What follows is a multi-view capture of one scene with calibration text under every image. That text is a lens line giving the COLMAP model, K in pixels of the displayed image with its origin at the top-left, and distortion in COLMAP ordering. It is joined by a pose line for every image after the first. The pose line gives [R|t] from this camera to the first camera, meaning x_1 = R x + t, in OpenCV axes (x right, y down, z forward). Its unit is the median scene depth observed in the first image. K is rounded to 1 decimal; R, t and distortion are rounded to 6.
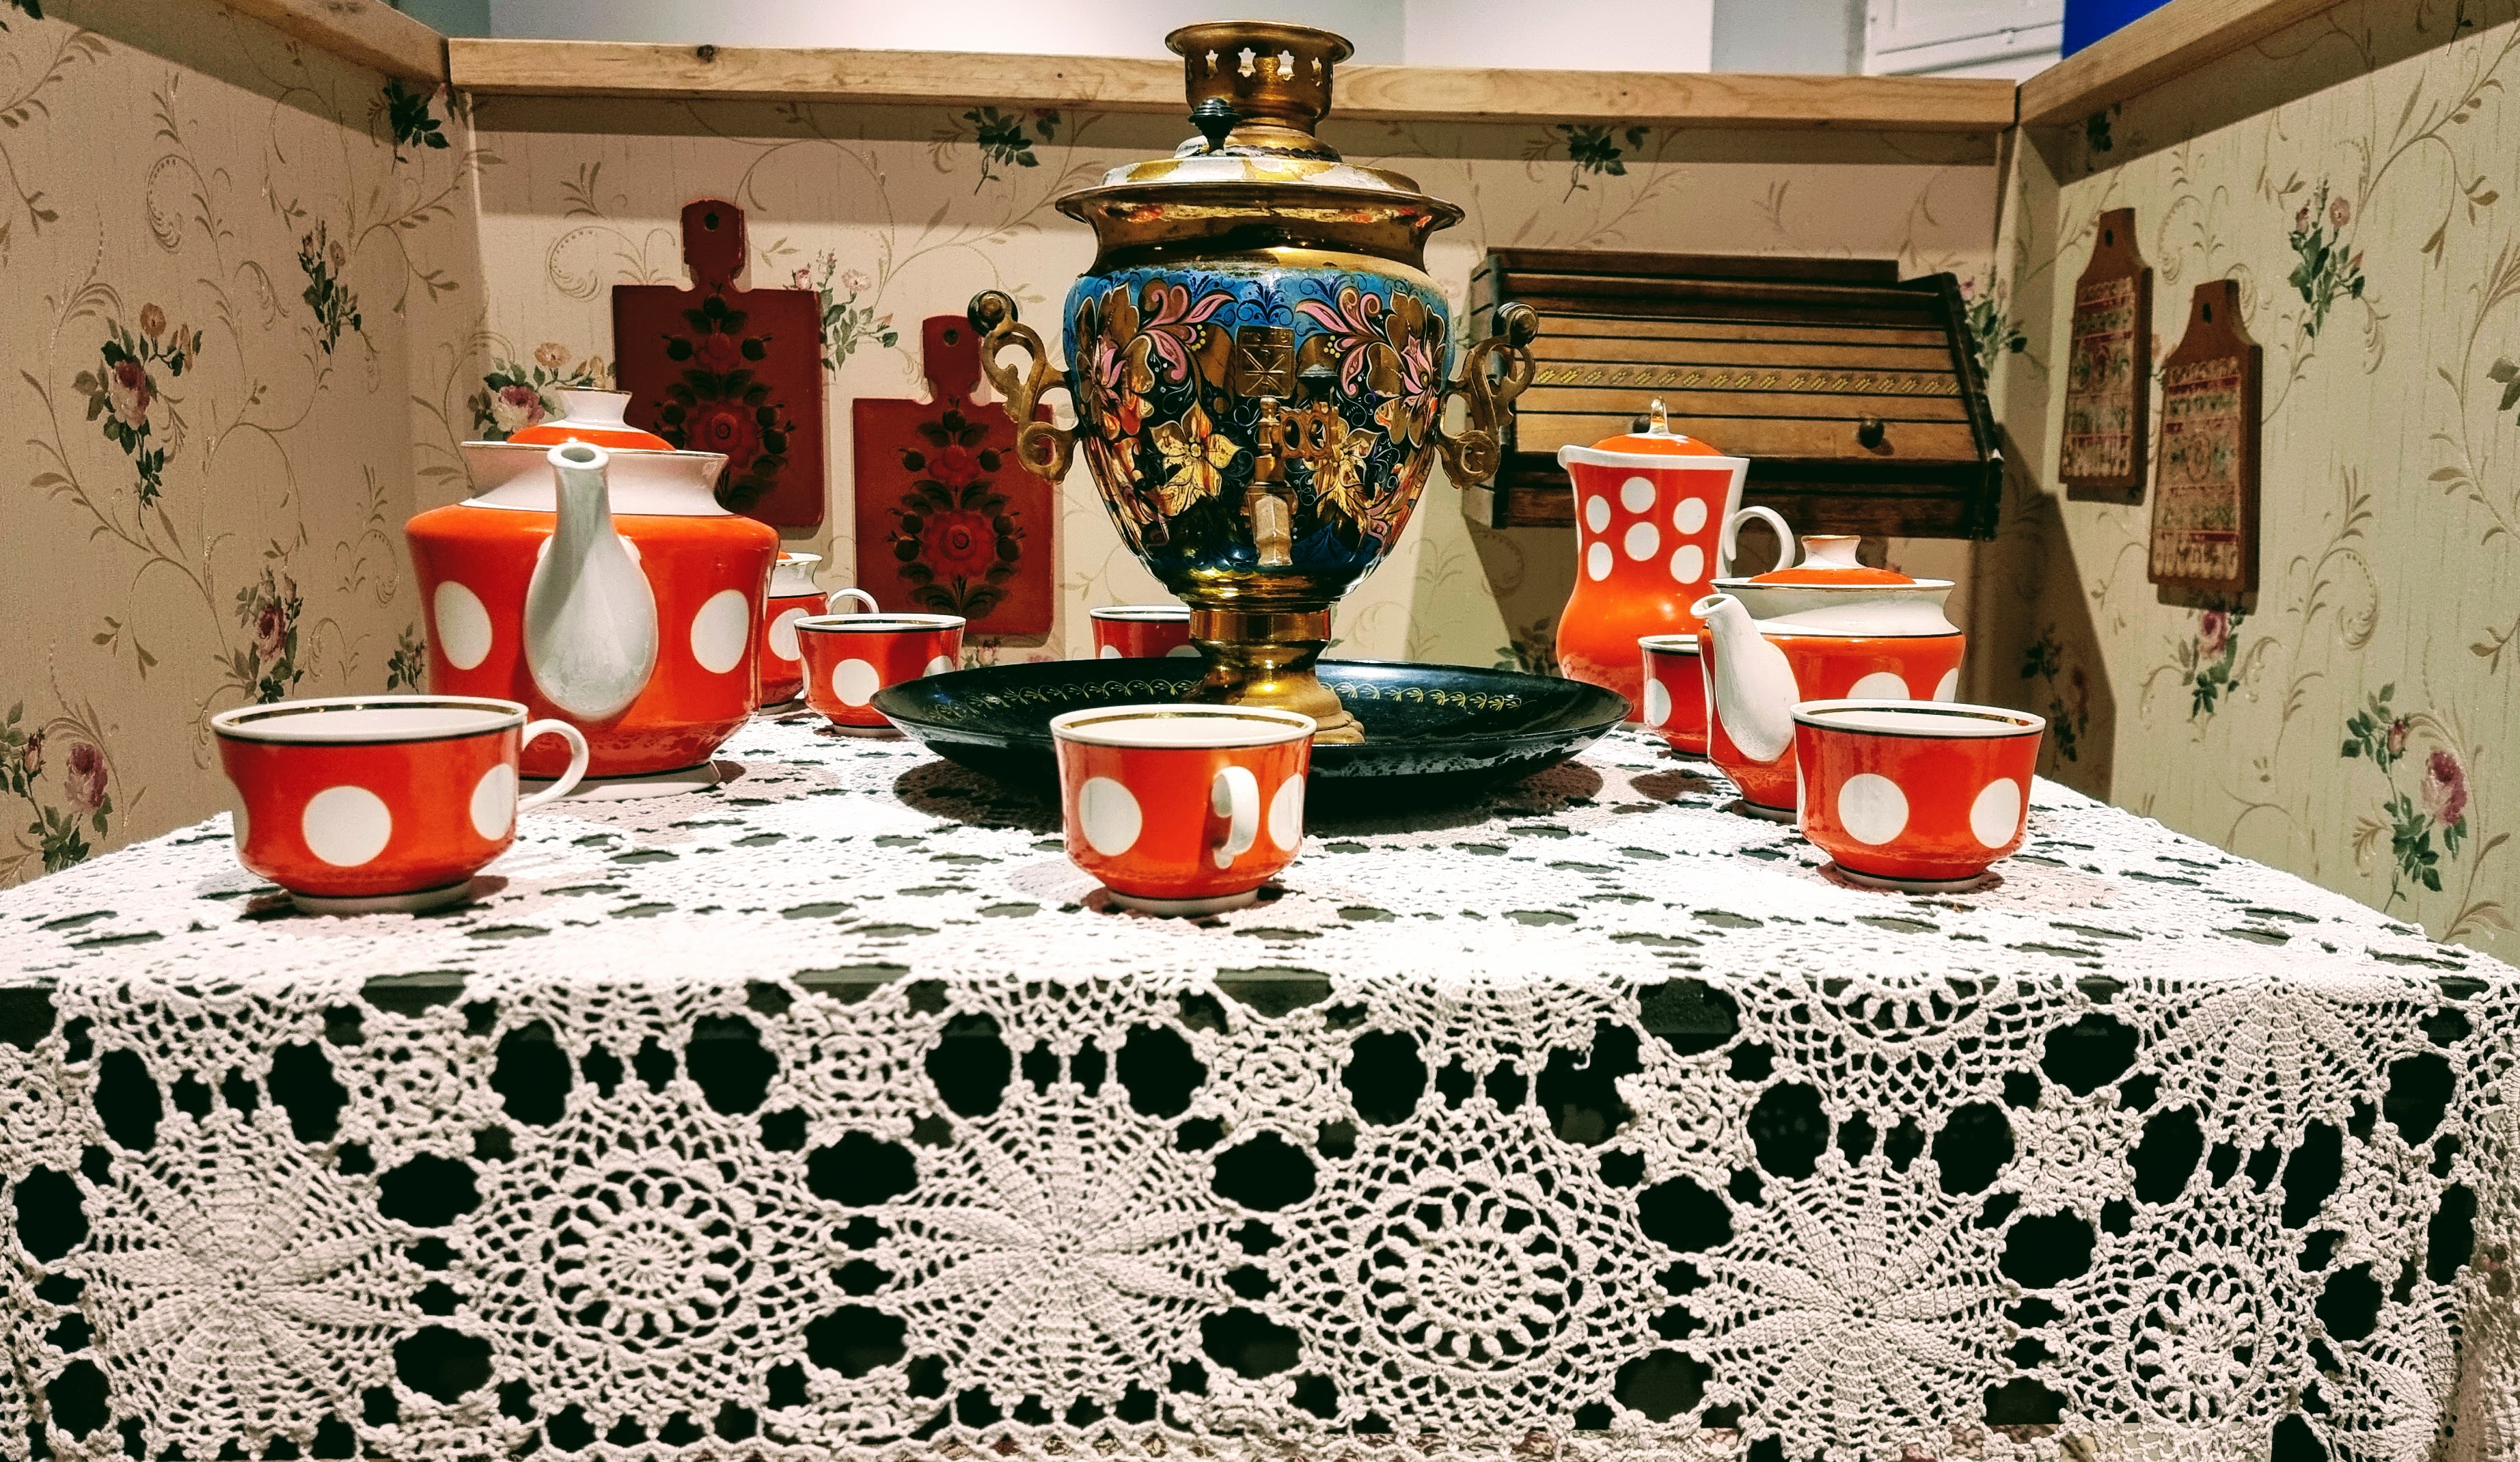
lens RADIAL K [[2115.3, 0, 1411.2], [0, 2115.3, 589.8], [0, 0, 1]] dist [0.056677, -0.069795]
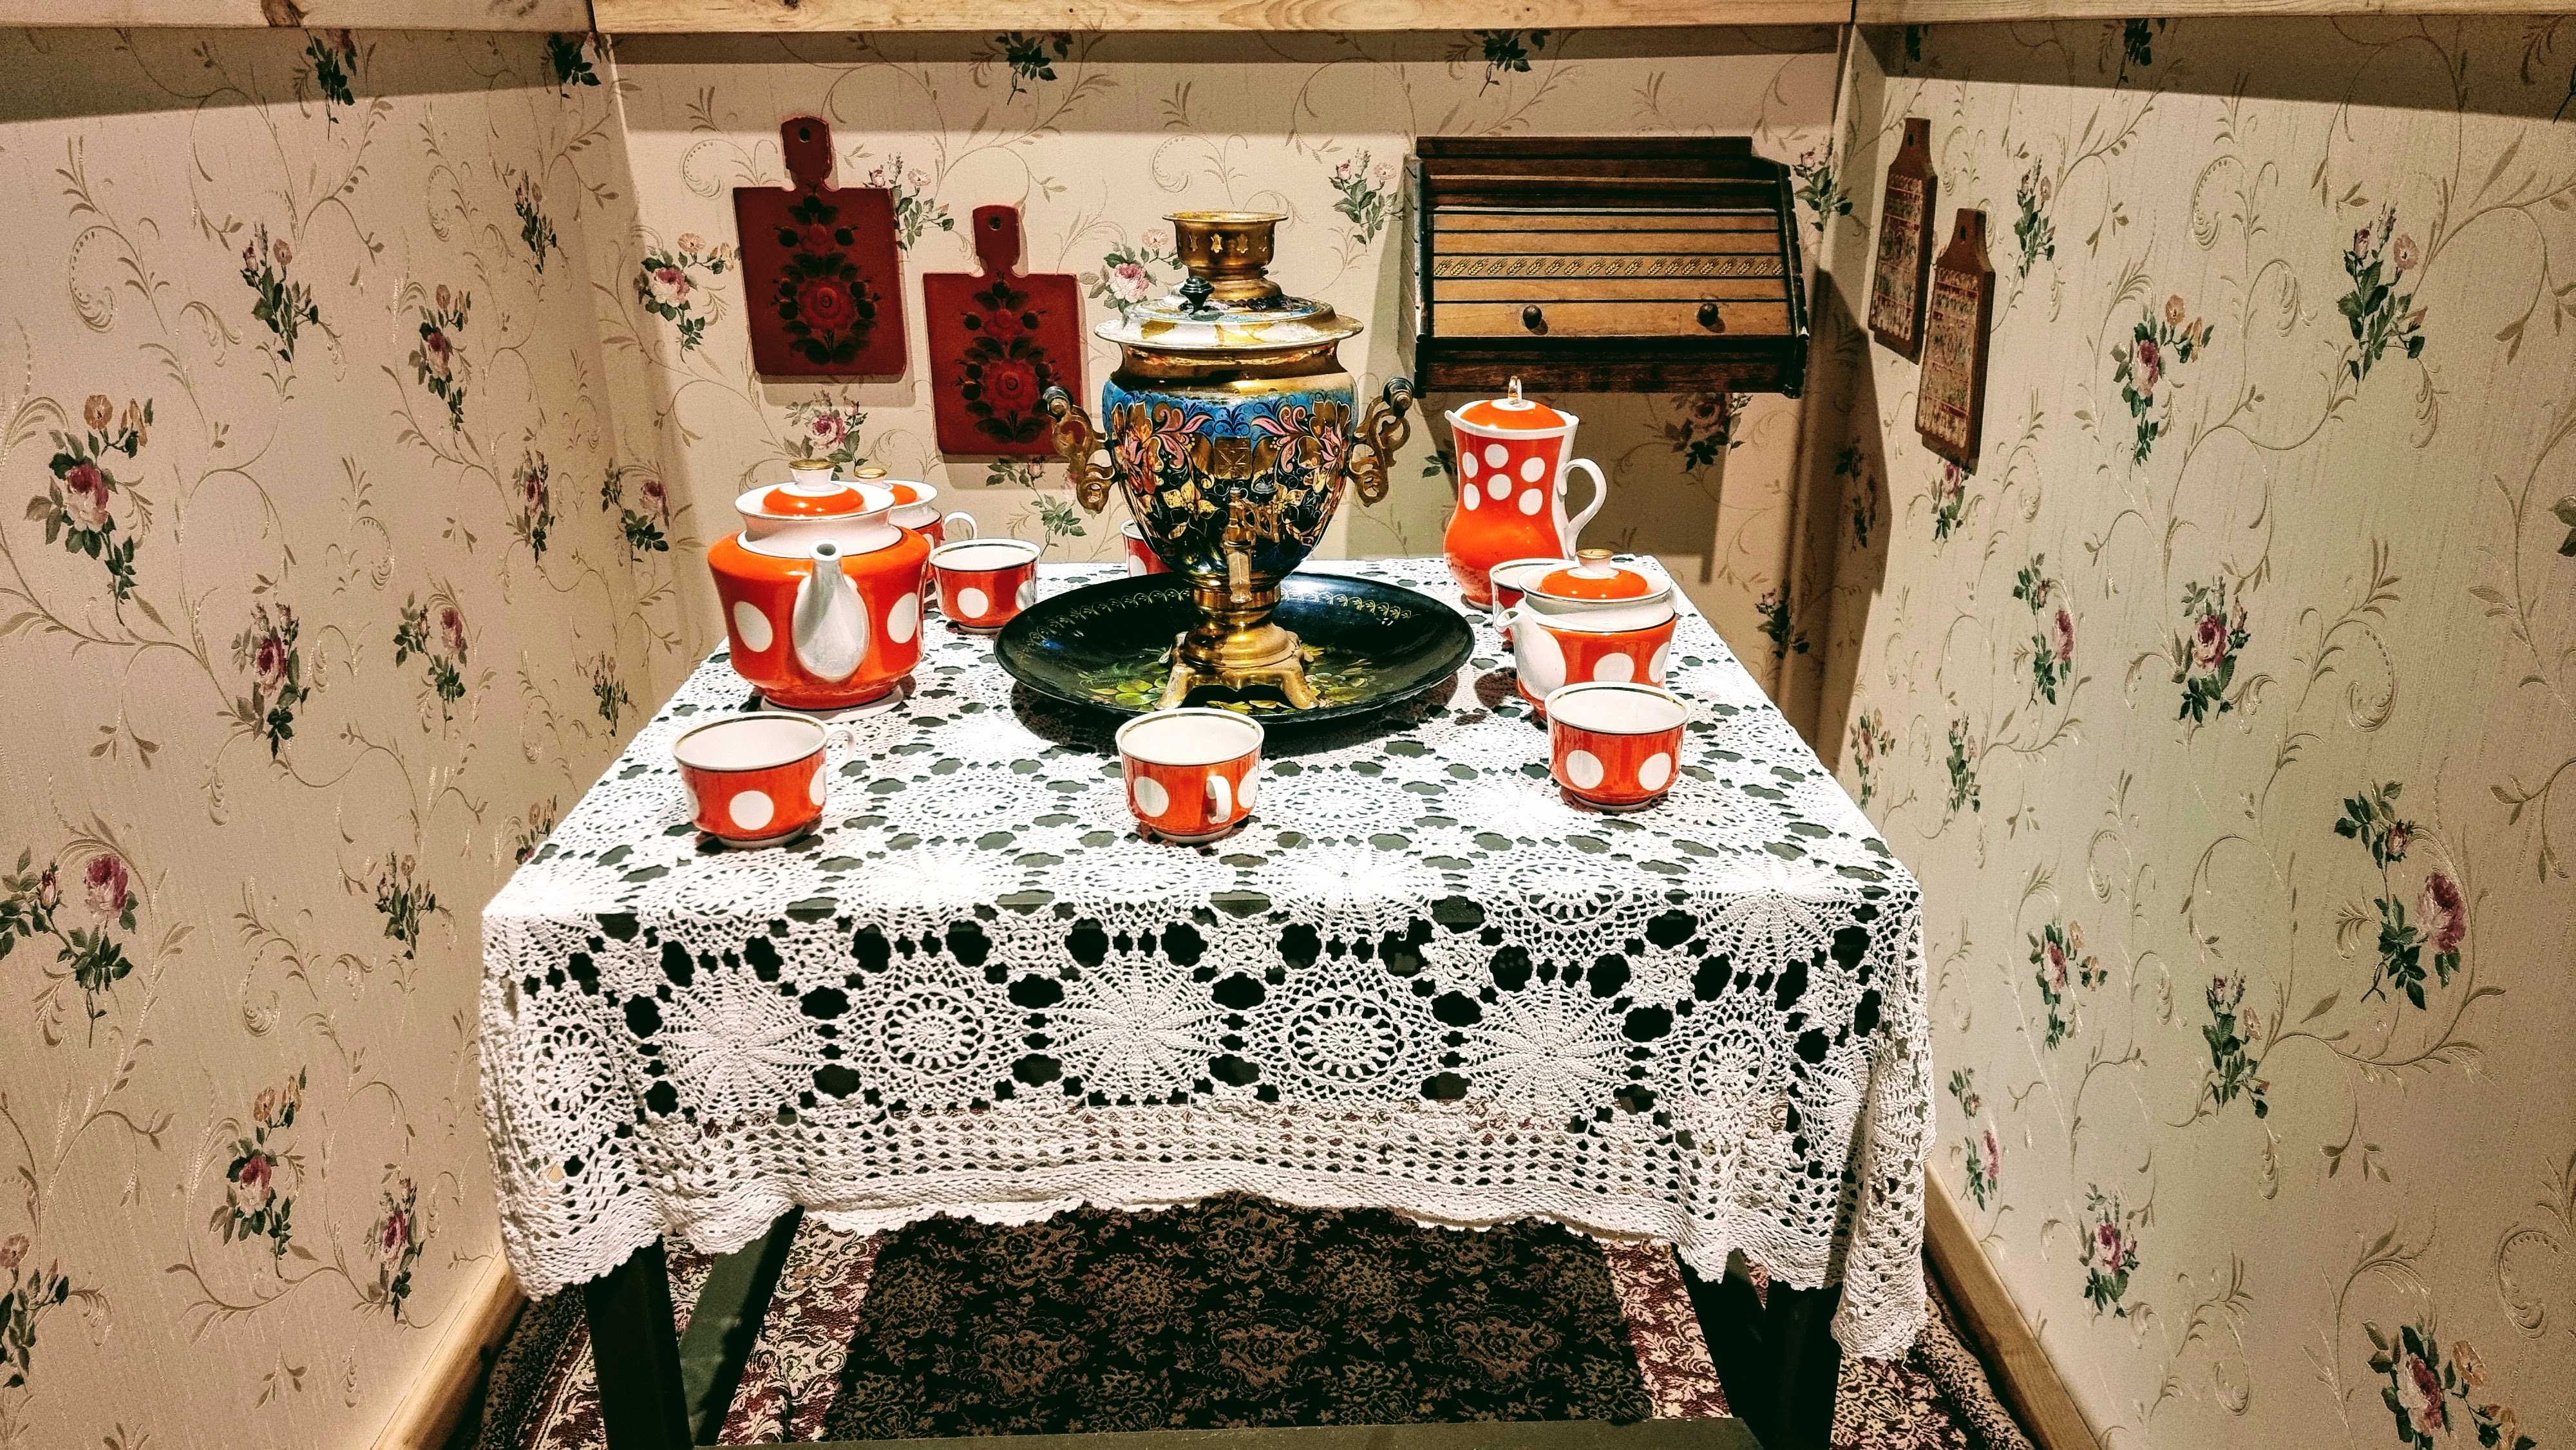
lens RADIAL K [[1875.0, 0, 1297.0], [0, 1875.0, 719.5], [0, 0, 1]] dist [0.037580, -0.005524]
pose [[0.998727, -0.005678, -0.050116, 0.049426], [0.017769, 0.969545, 0.244267, -0.265489], [0.047202, -0.244847, 0.968412, -0.414779]]
